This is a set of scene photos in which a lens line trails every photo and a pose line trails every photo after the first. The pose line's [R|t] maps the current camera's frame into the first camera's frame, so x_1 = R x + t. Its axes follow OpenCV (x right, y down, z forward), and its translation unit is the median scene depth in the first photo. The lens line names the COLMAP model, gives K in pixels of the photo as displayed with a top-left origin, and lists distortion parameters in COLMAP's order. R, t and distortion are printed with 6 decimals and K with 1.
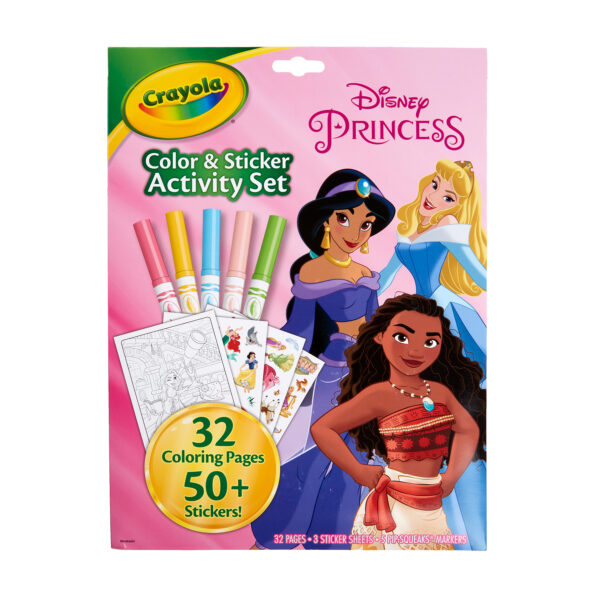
lens RADIAL K [[1203.5, 0, 301.6], [0, 1203.5, 299.2], [0, 0, 1]] dist [0.026968, 0.000000]
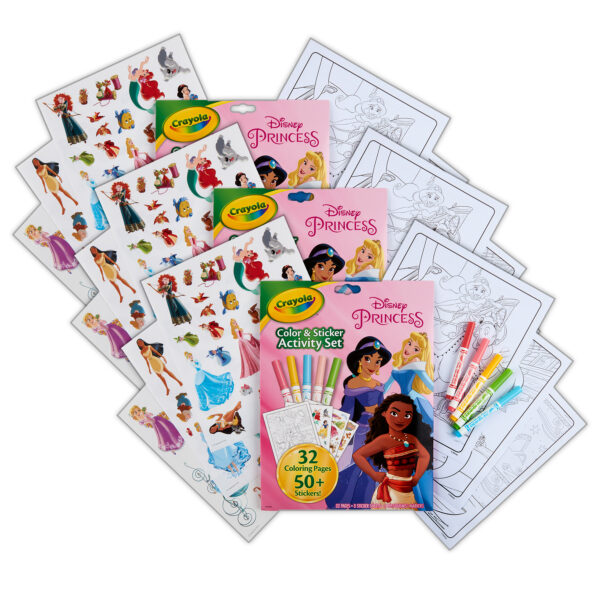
lens RADIAL K [[552.6, 0, 297.2], [0, 552.6, 301.6], [0, 0, 1]] dist [-0.010874, 0.000000]
pose [[0.999983, 0.001924, -0.005593, -0.087474], [-0.001911, 0.999995, 0.002463, -0.173204], [0.005598, -0.002452, 0.999981, 0.000660]]
